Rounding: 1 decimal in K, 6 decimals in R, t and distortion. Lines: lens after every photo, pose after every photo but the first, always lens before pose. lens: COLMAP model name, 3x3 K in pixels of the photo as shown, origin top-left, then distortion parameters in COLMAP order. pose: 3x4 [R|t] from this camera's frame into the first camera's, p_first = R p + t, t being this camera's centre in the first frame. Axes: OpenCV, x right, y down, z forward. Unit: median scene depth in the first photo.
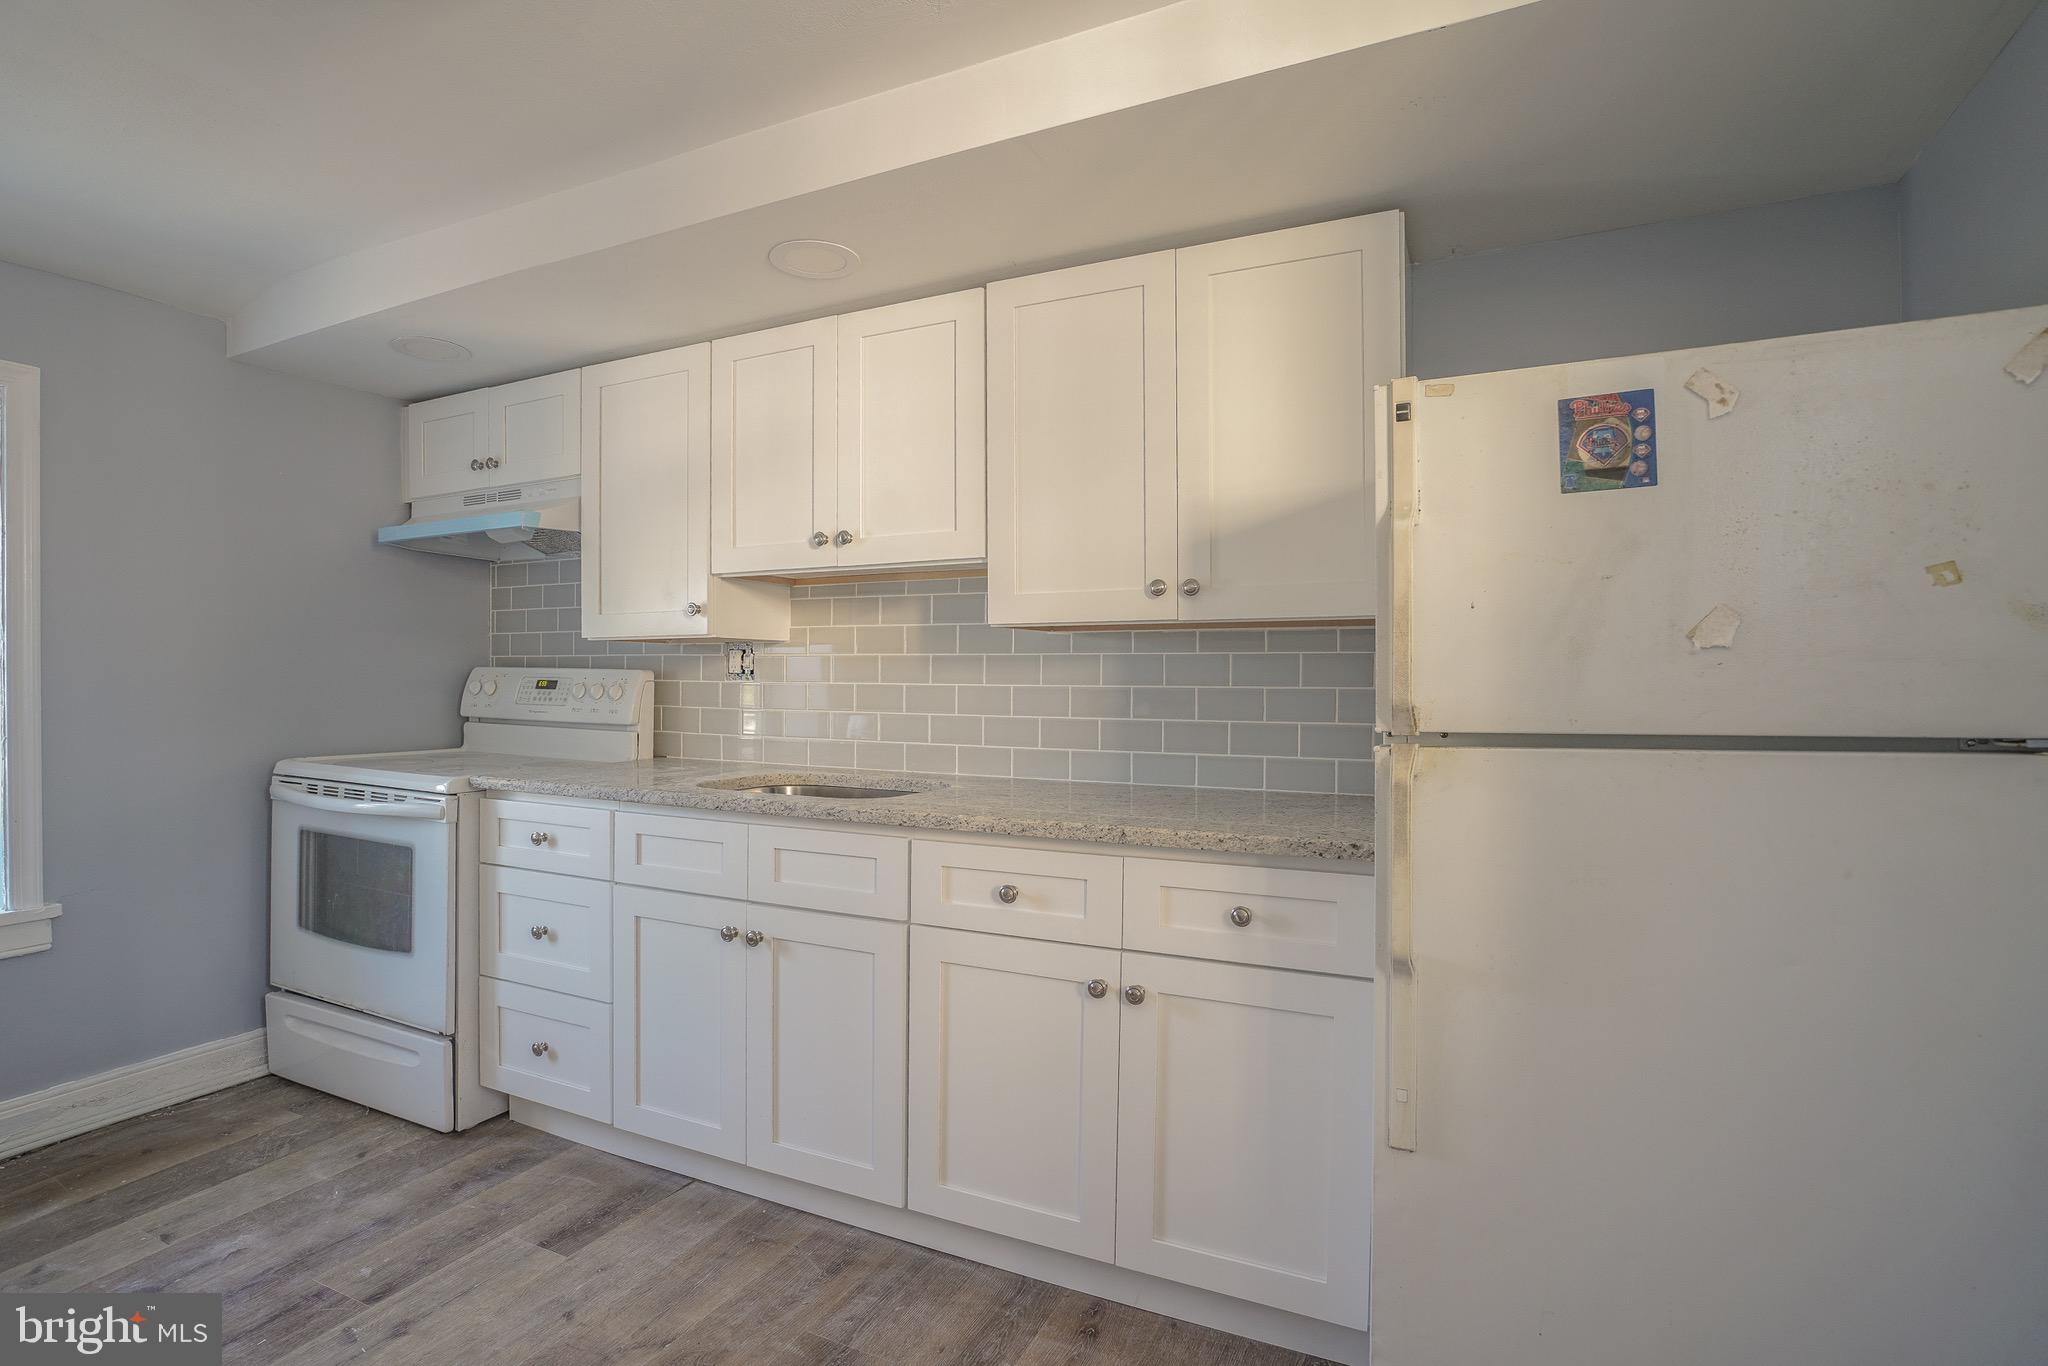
lens RADIAL K [[948.8, 0, 1014.5], [0, 948.8, 676.1], [0, 0, 1]] dist [-0.054178, 0.019866]
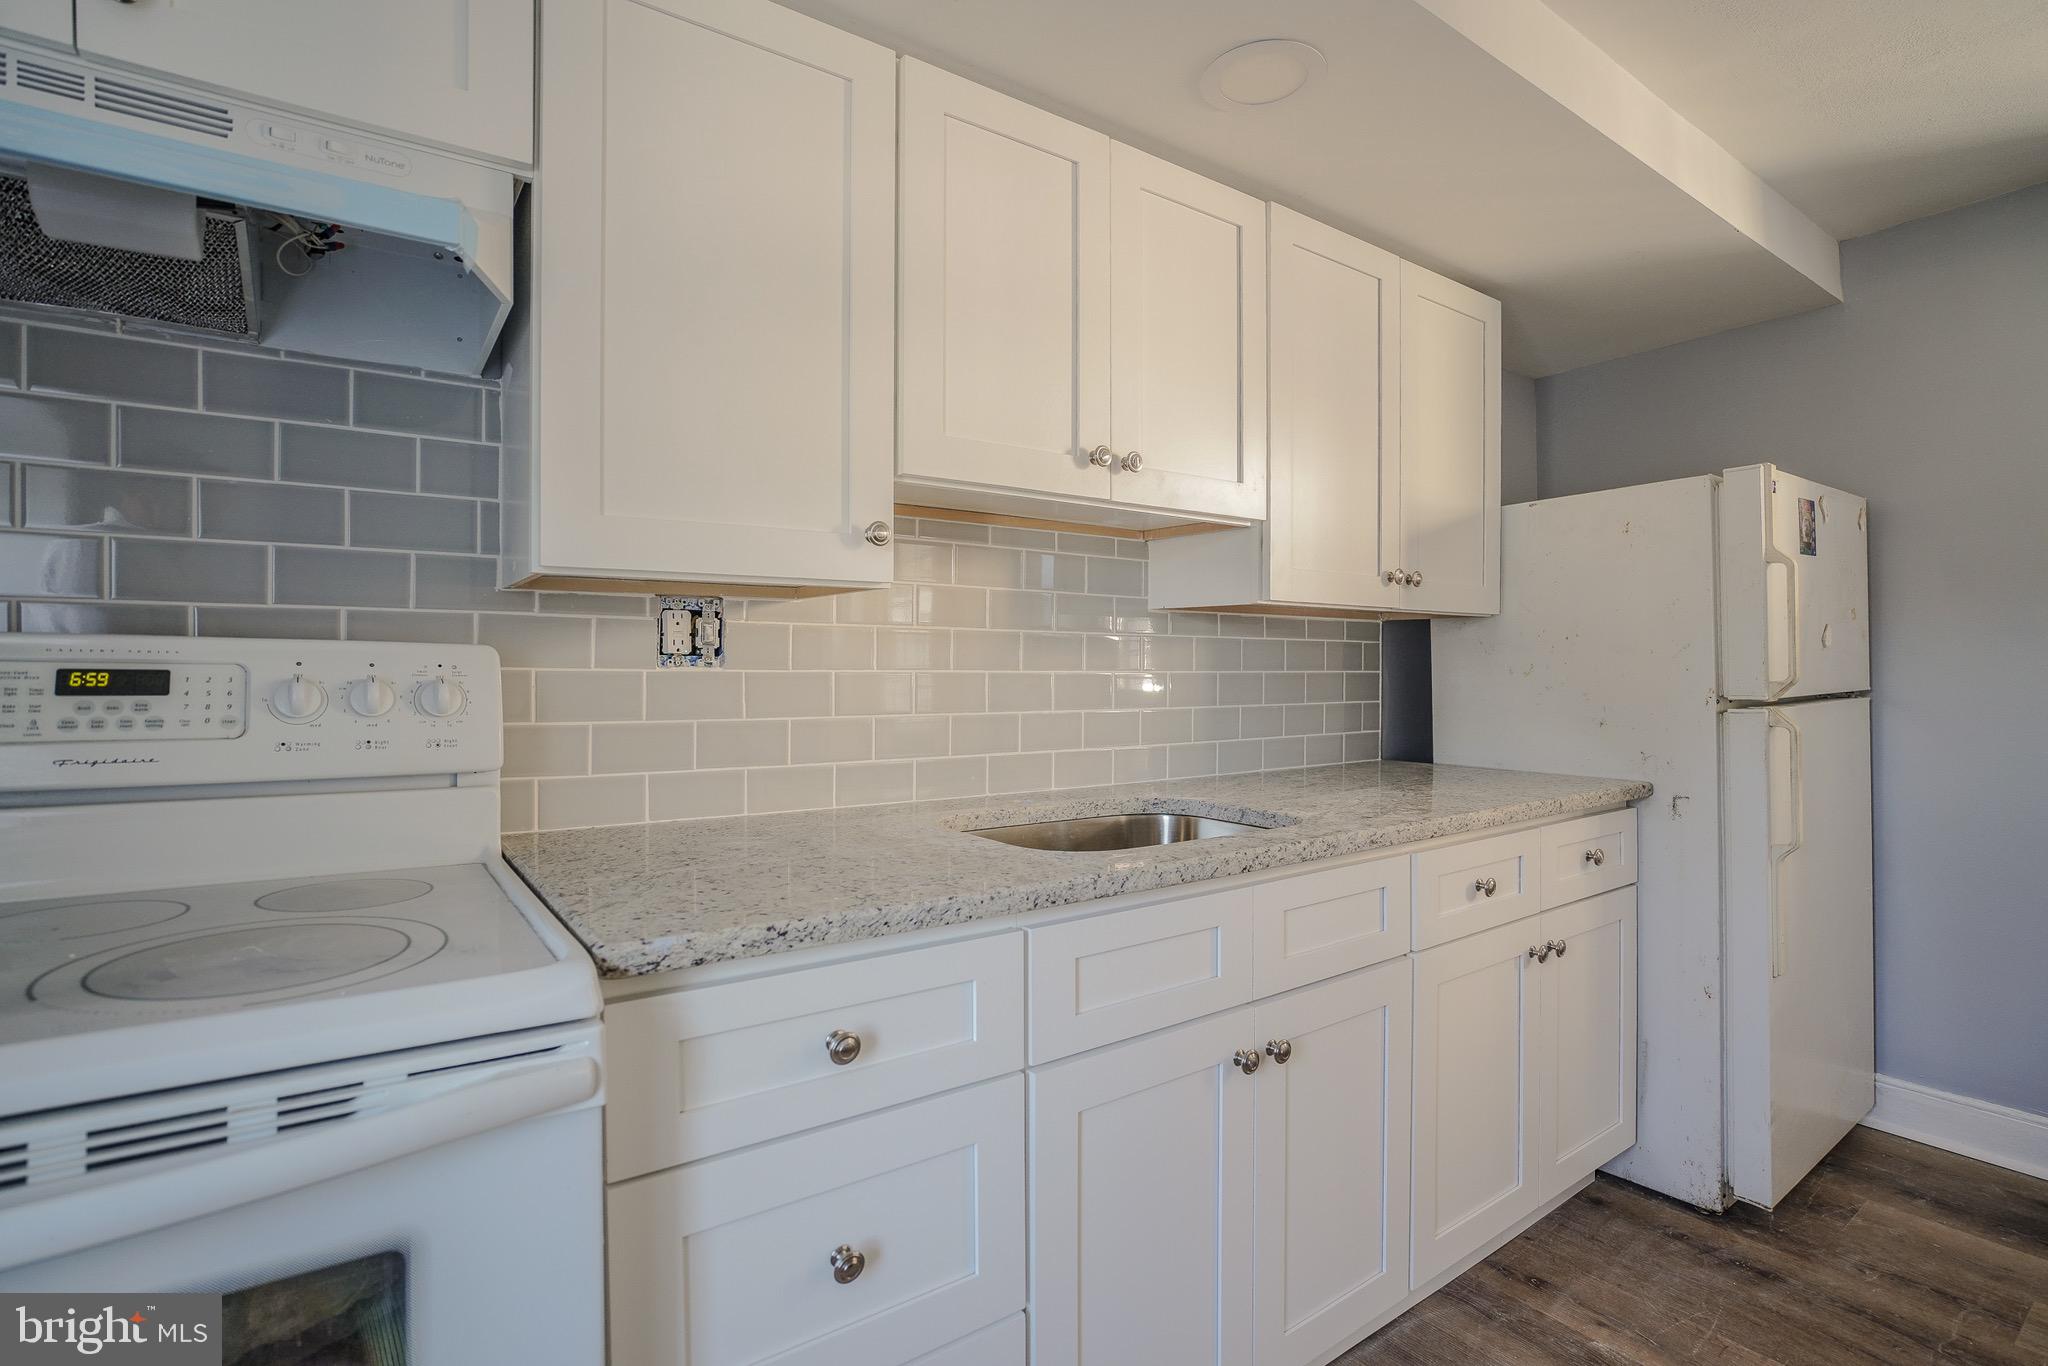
lens RADIAL K [[933.6, 0, 1113.1], [0, 933.6, 665.1], [0, 0, 1]] dist [-0.048349, 0.015011]
pose [[0.498779, -0.001473, 0.866728, -0.787205], [-0.001826, 0.999995, 0.002750, 0.001607], [-0.866727, -0.002954, 0.498774, 0.673575]]
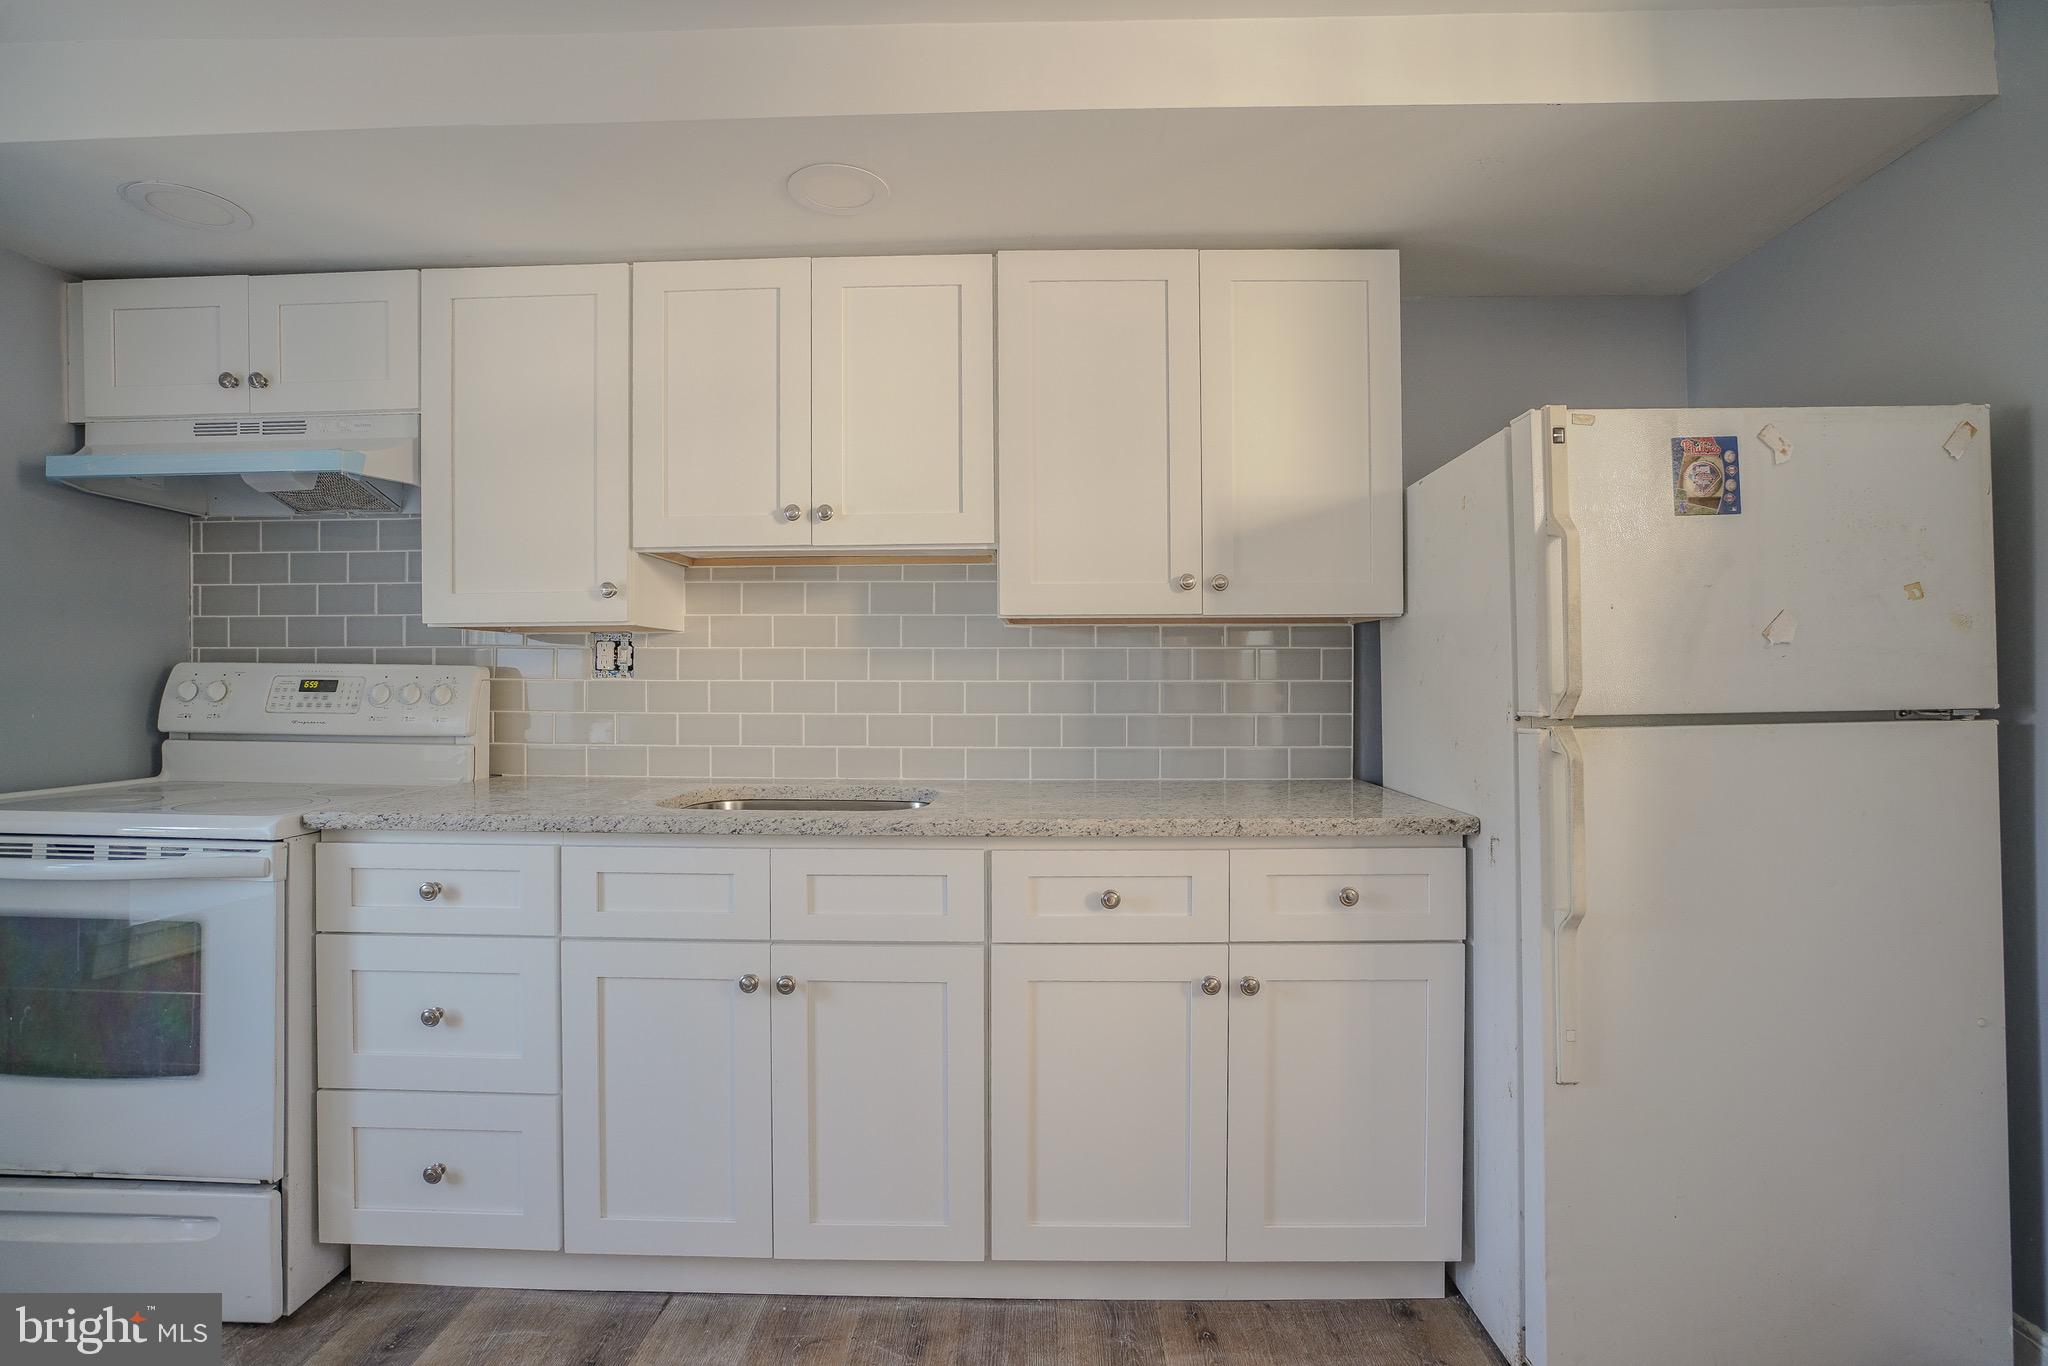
lens RADIAL K [[956.6, 0, 1034.2], [0, 956.6, 666.6], [0, 0, 1]] dist [-0.054553, 0.019316]
pose [[0.915936, -0.001883, 0.401321, -0.359167], [0.005123, 0.999962, -0.007000, 0.002604], [-0.401293, 0.008467, 0.915911, 0.119759]]
